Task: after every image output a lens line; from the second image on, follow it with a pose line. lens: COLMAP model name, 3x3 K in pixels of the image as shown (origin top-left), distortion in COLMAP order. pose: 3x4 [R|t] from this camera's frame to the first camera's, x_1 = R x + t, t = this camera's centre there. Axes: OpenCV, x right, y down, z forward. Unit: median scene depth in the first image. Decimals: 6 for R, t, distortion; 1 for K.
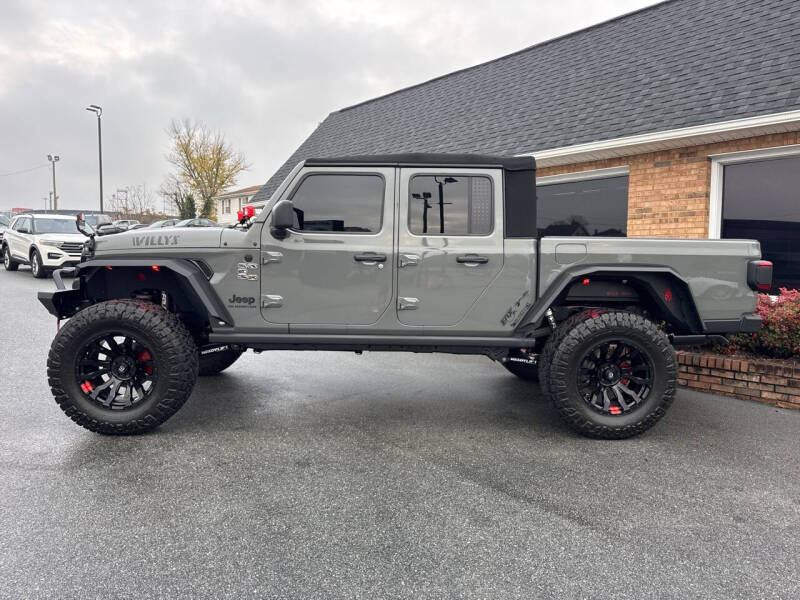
lens RADIAL K [[584.1, 0, 396.5], [0, 584.1, 301.5], [0, 0, 1]] dist [0.021395, -0.027475]
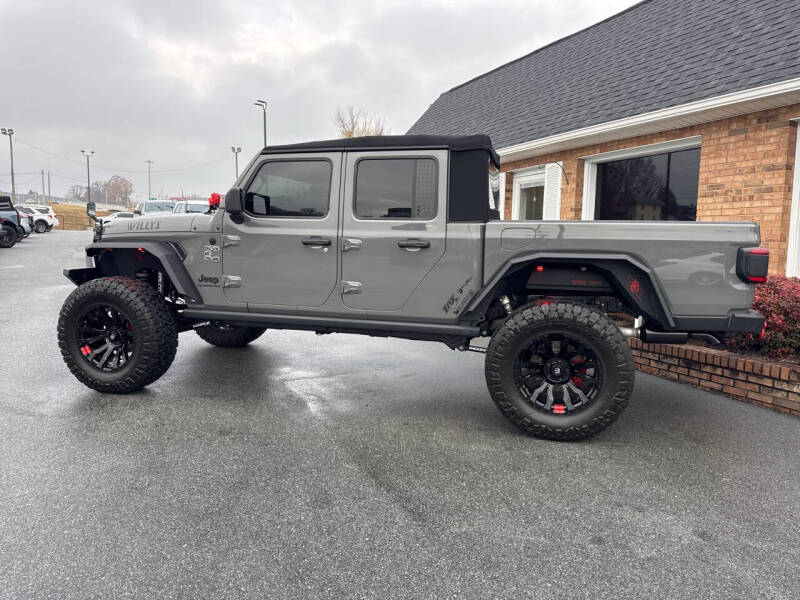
lens RADIAL K [[584.1, 0, 396.5], [0, 584.1, 301.5], [0, 0, 1]] dist [0.021395, -0.027475]
pose [[0.956411, 0.034909, -0.289930, 0.388303], [-0.025201, 0.998992, 0.037153, -0.011280], [0.290934, -0.028227, 0.956327, 0.052016]]
